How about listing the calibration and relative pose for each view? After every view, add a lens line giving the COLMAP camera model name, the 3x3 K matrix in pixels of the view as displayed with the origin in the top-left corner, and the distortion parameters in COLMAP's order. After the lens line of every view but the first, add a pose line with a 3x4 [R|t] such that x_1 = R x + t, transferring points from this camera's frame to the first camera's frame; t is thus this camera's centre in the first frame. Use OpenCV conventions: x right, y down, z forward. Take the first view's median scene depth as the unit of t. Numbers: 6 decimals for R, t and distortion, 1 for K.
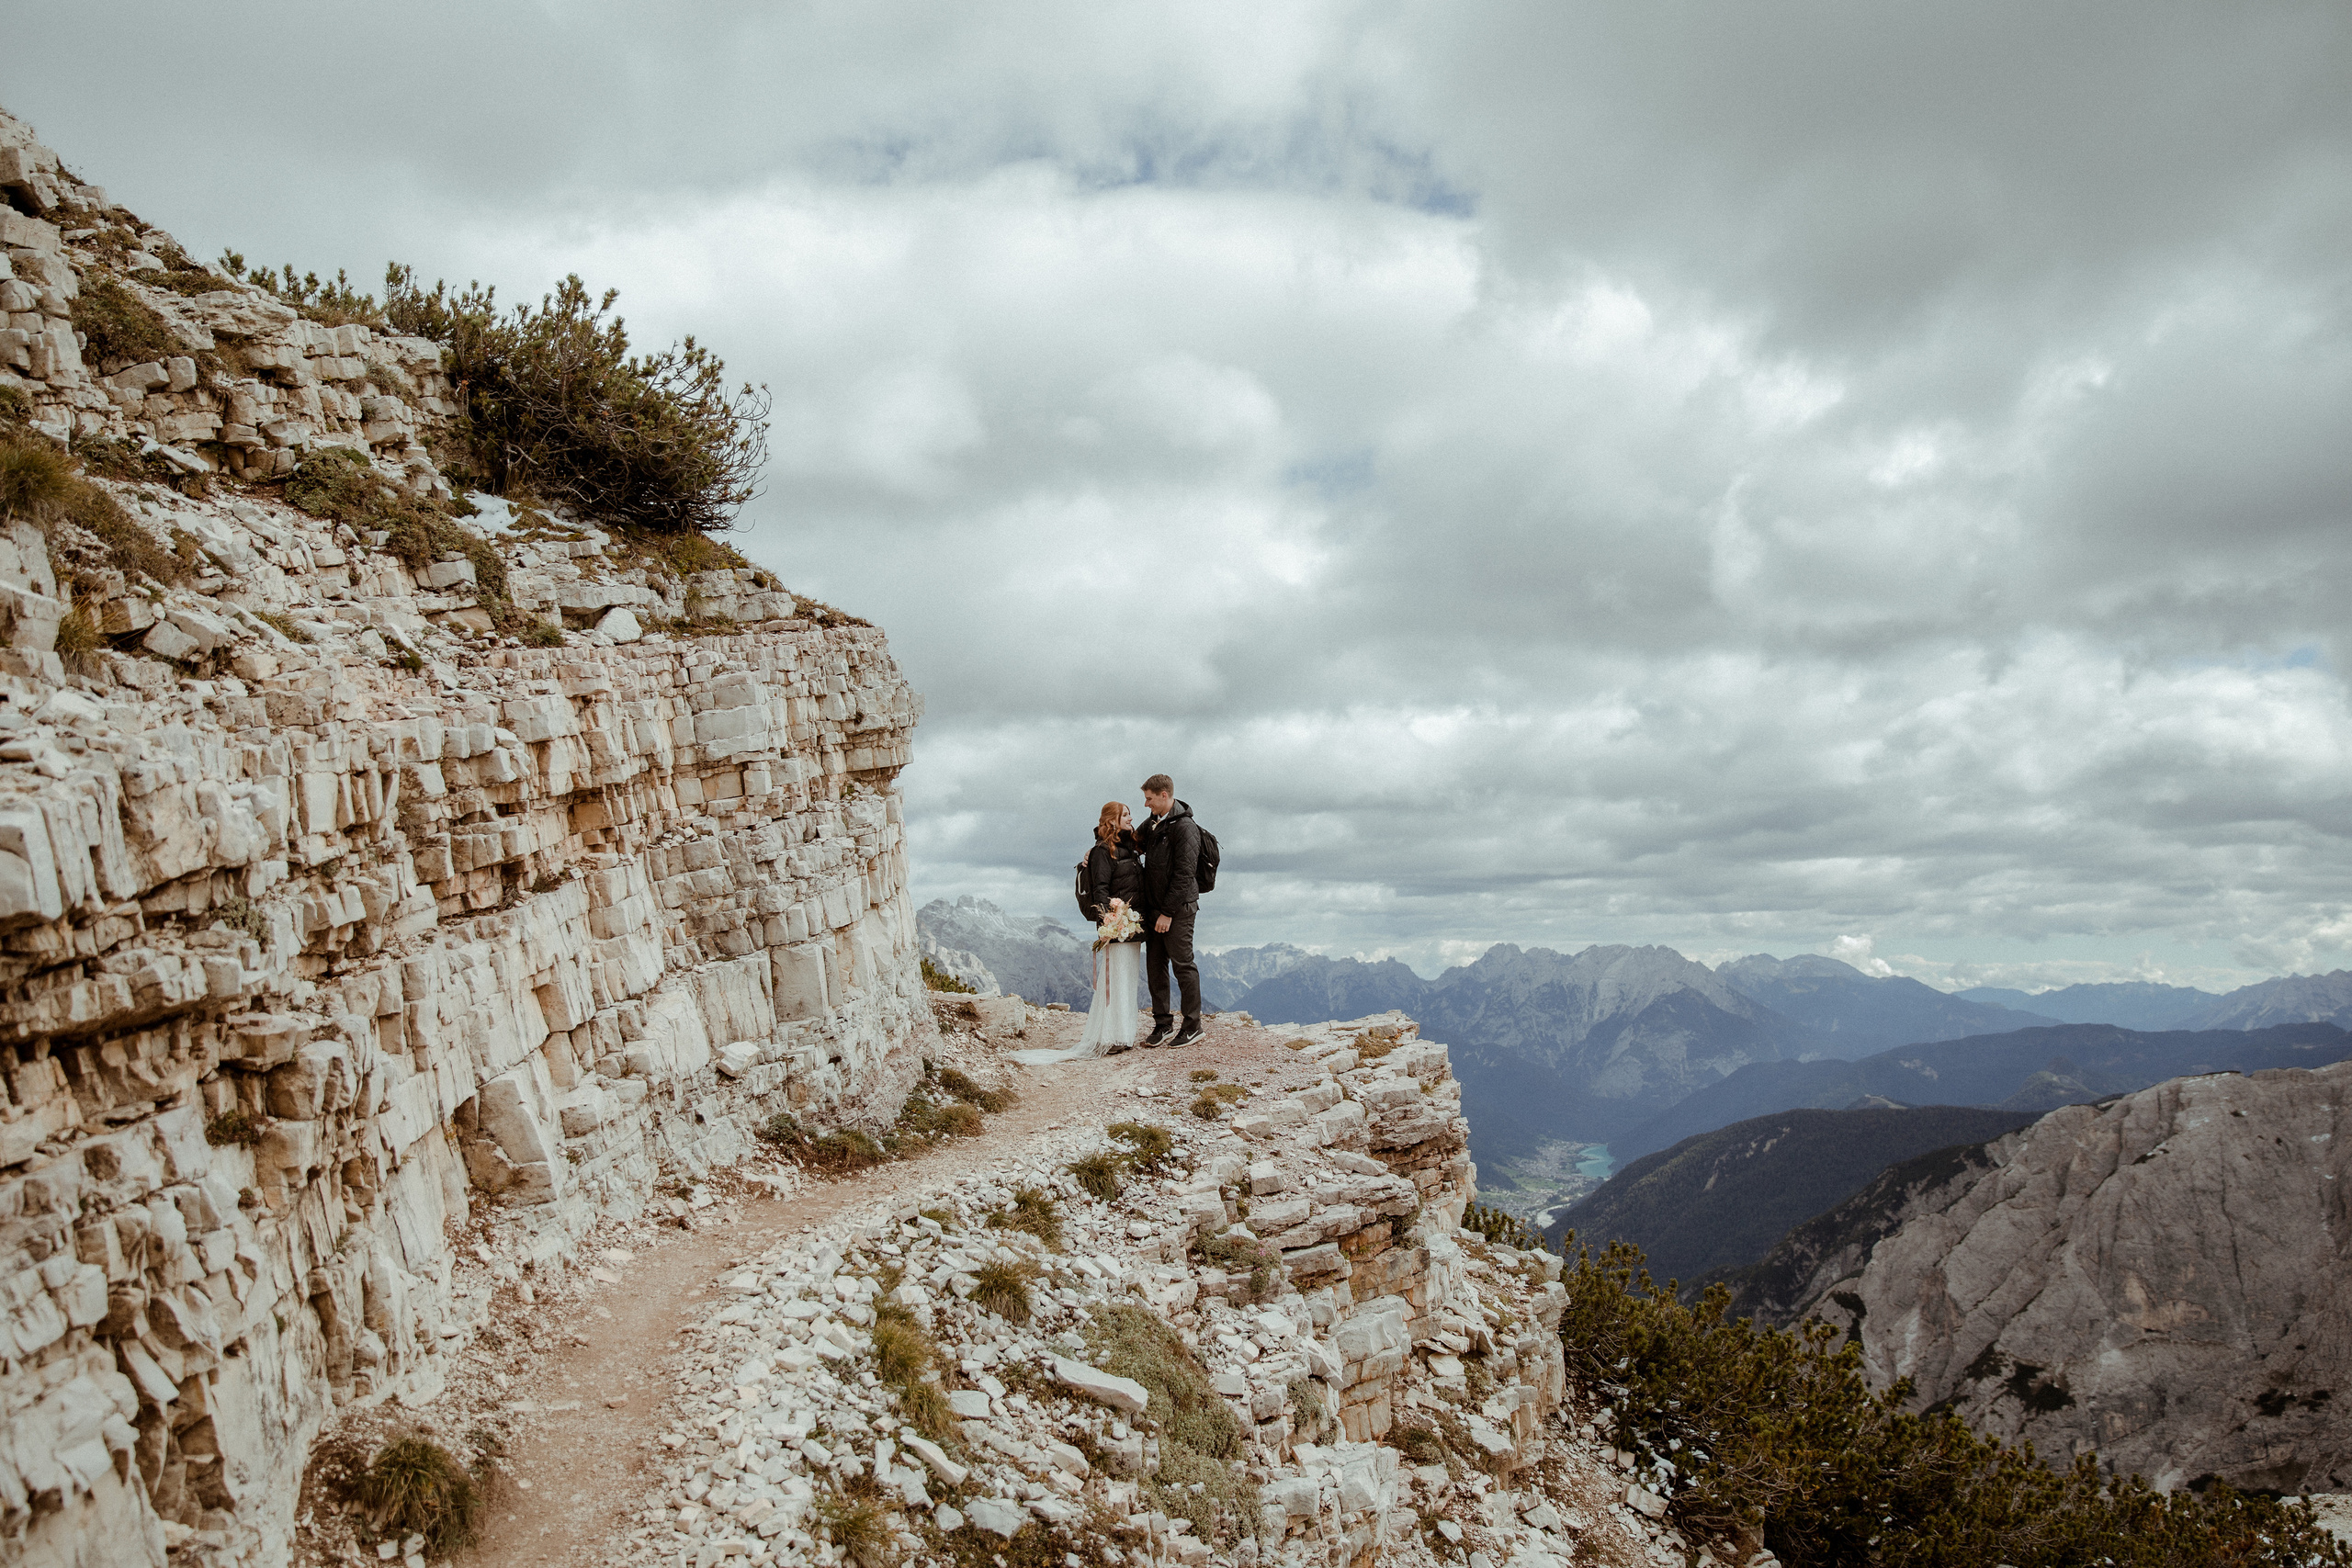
lens RADIAL K [[1732.8, 0, 1182.5], [0, 1732.8, 795.0], [0, 0, 1]] dist [0.004417, 0.006597]
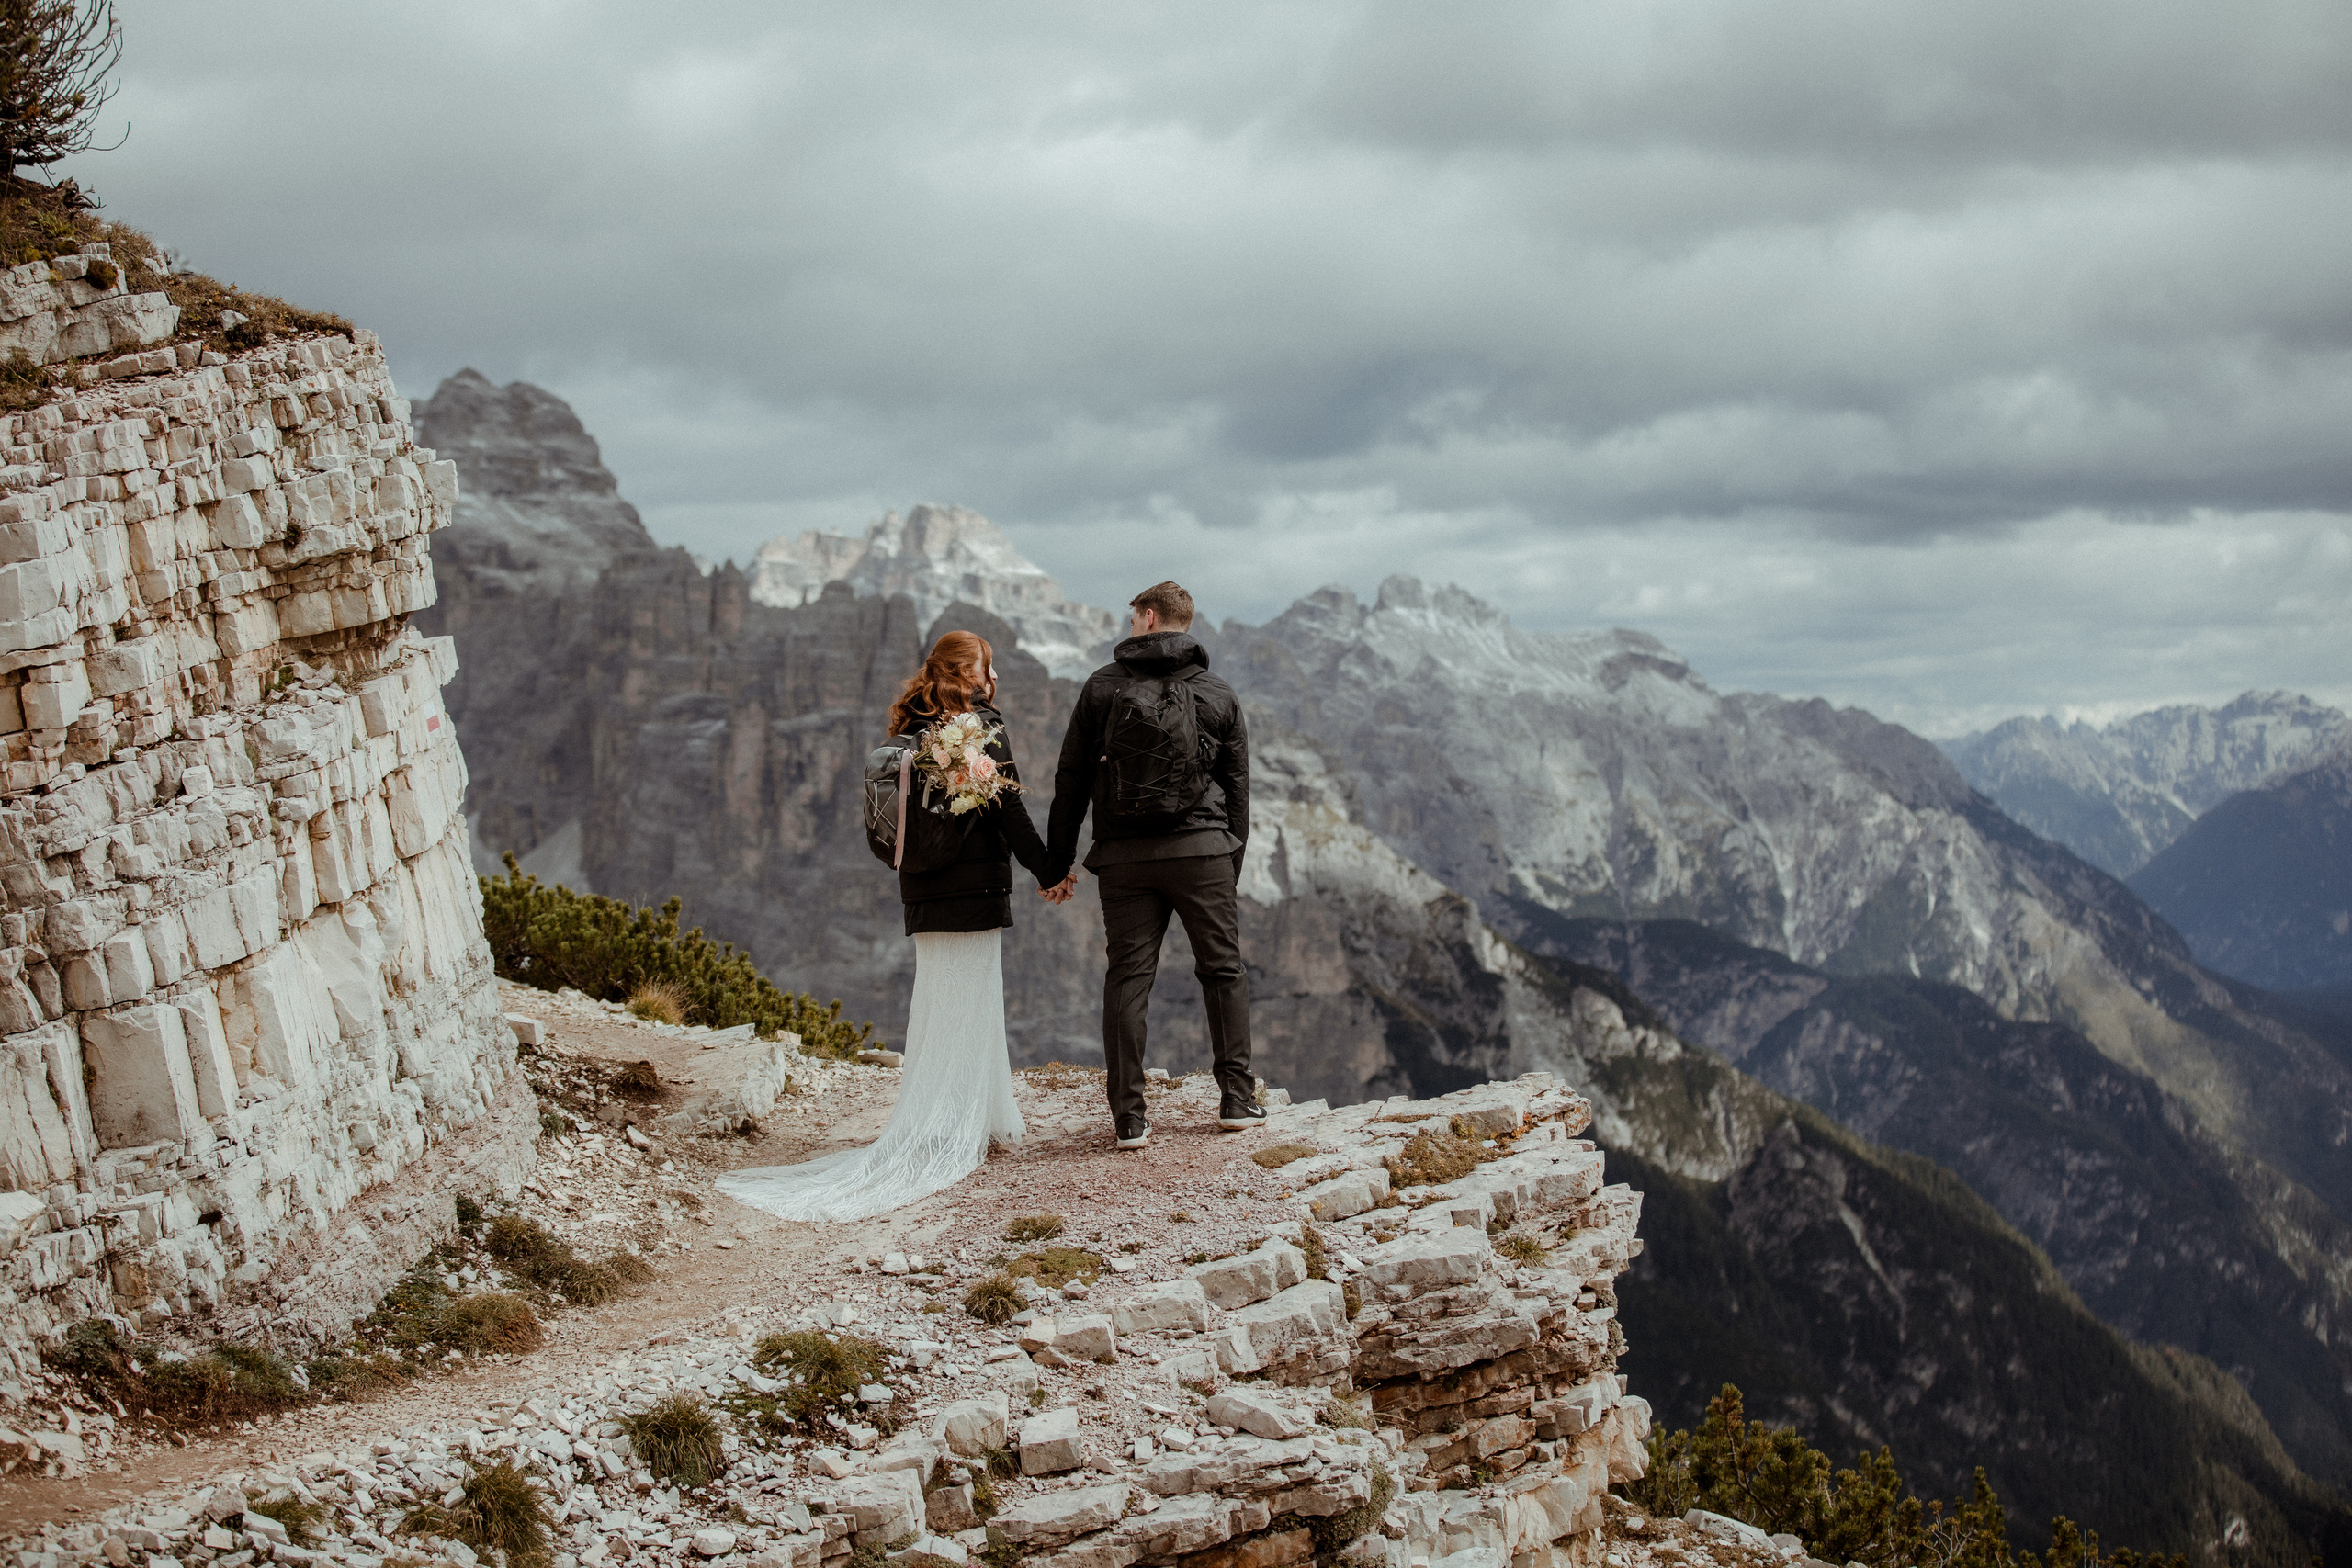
lens RADIAL K [[4890.1, 0, 1113.9], [0, 4890.1, 763.2], [0, 0, 1]] dist [-0.255813, 0.000000]
pose [[0.981345, -0.016394, -0.191557, 0.339232], [0.035572, 0.994637, 0.097113, -0.114493], [0.188938, -0.102115, 0.976665, -0.368762]]
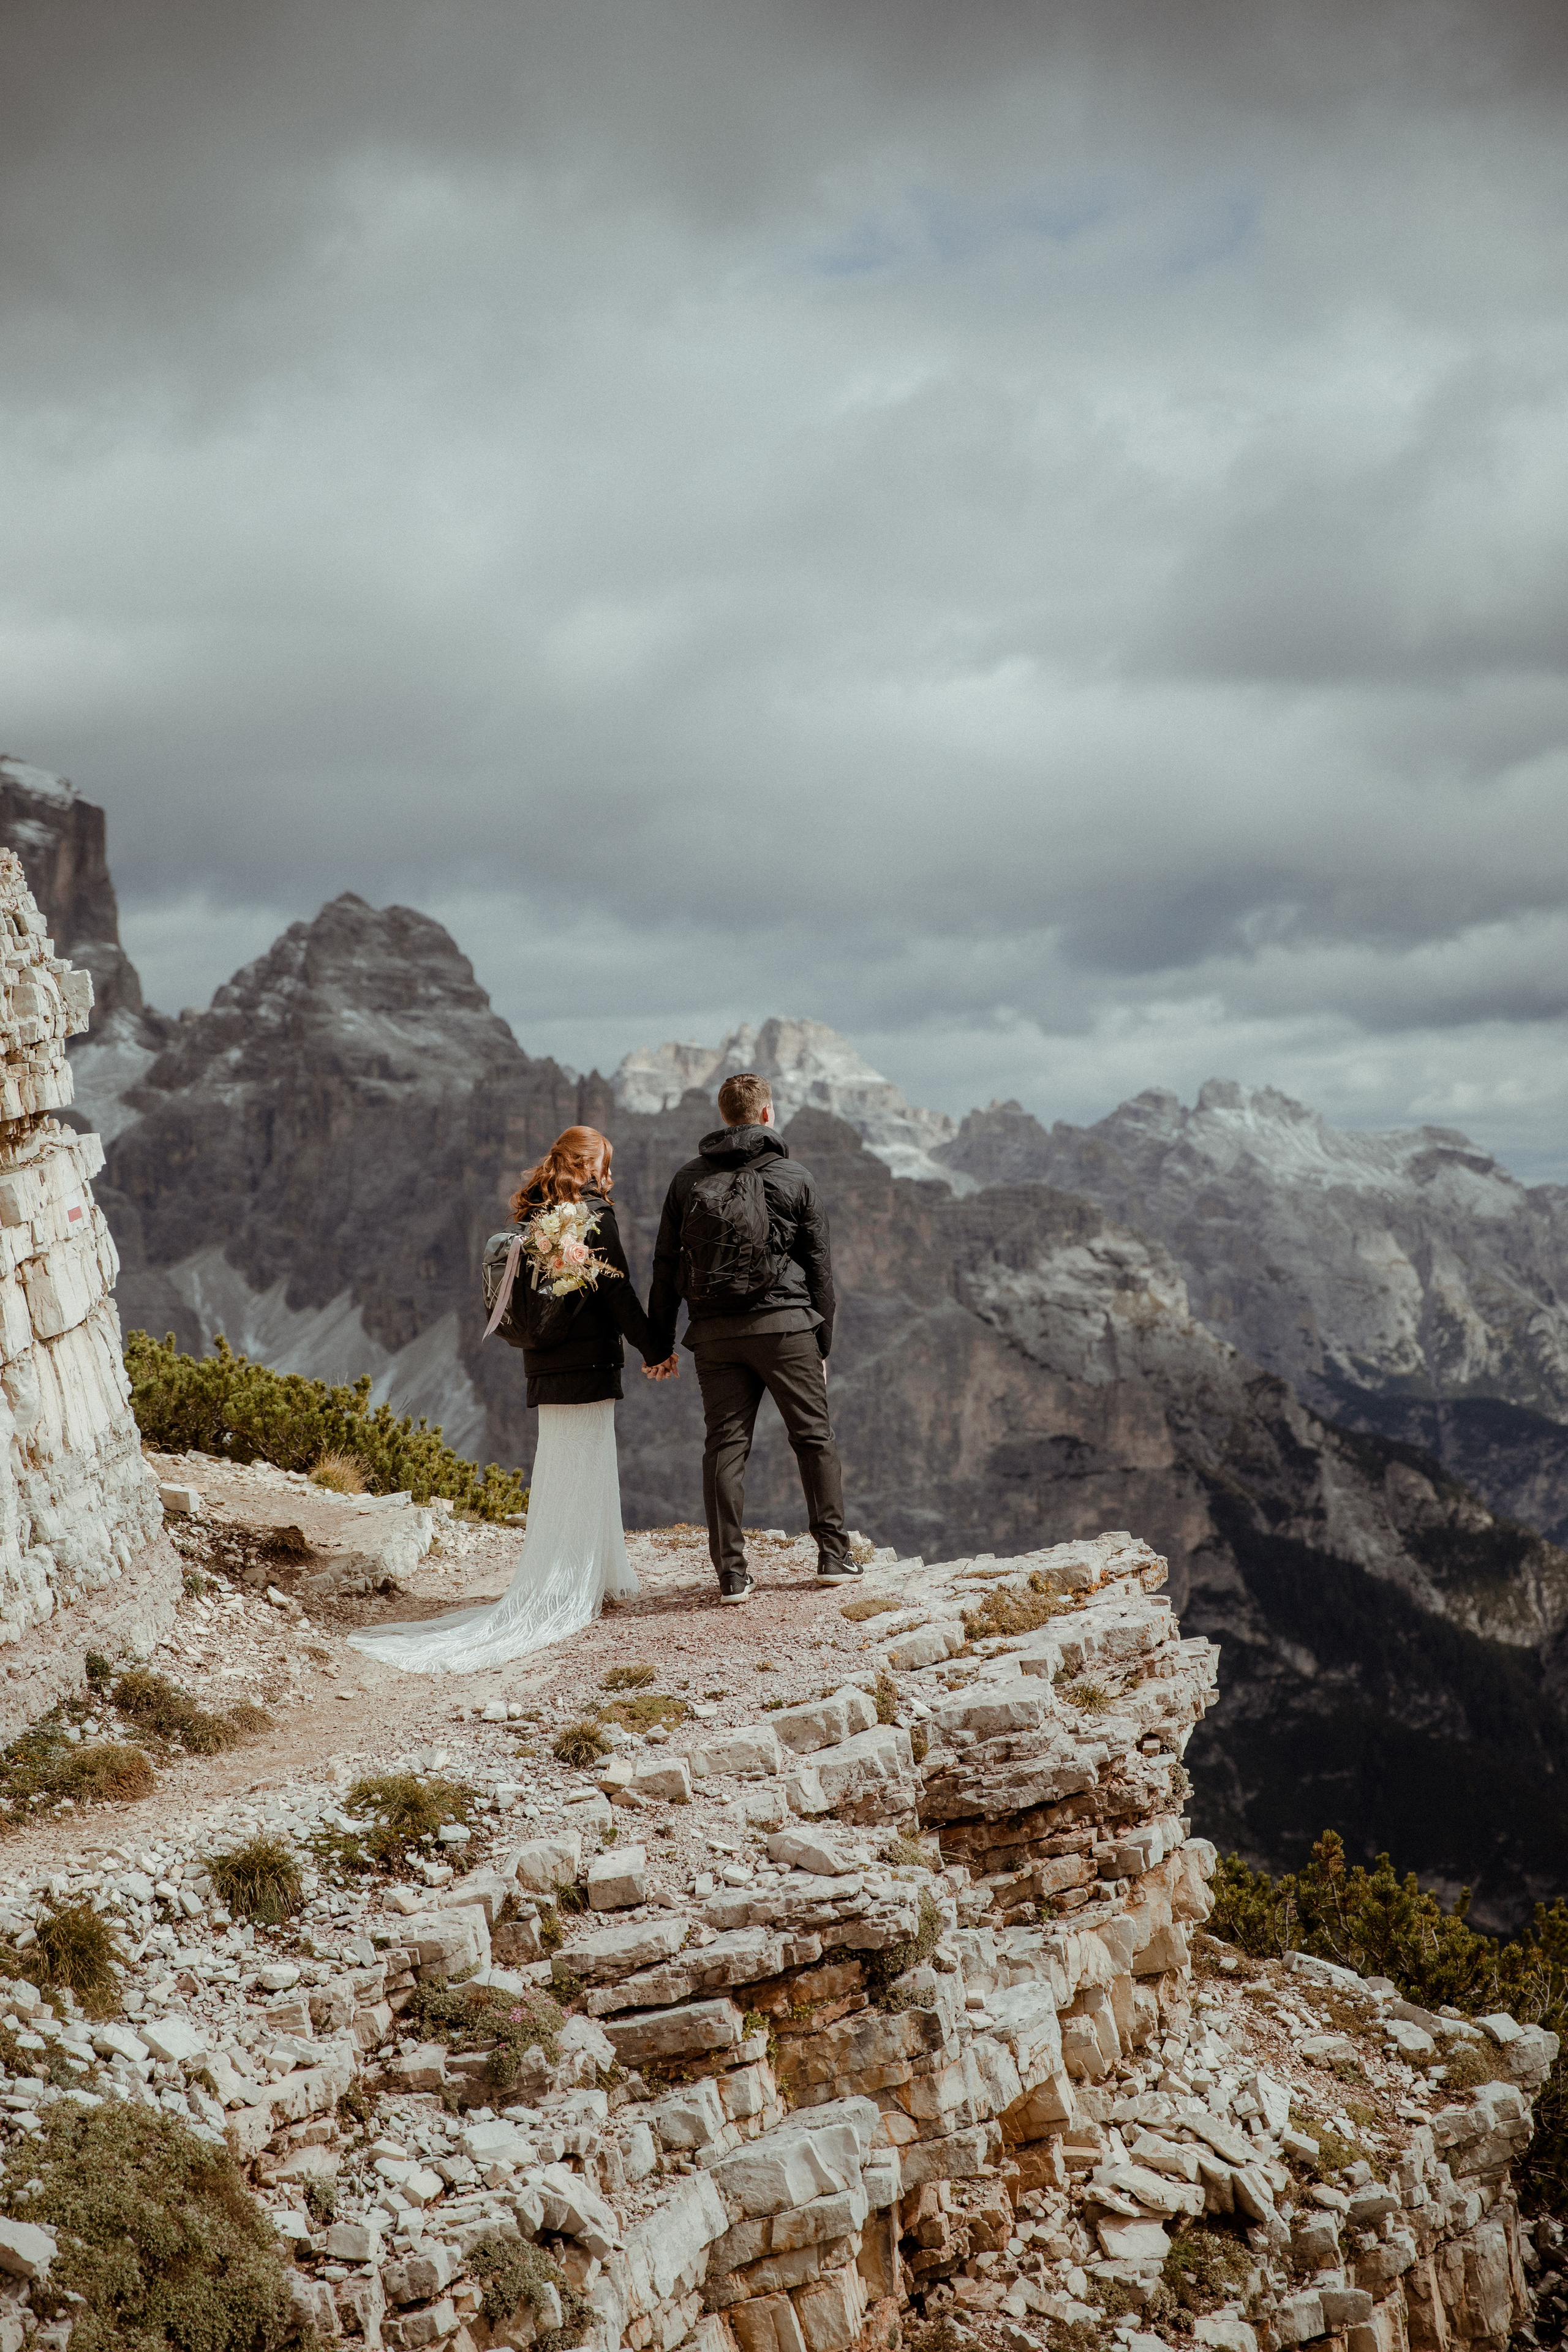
lens RADIAL K [[4512.4, 0, 758.1], [0, 4512.4, 1244.6], [0, 0, 1]] dist [0.281427, 0.000000]
pose [[0.971253, -0.024539, -0.236782, 0.428838], [0.047663, 0.994577, 0.092435, -0.106238], [0.233230, -0.101063, 0.967156, -0.347094]]
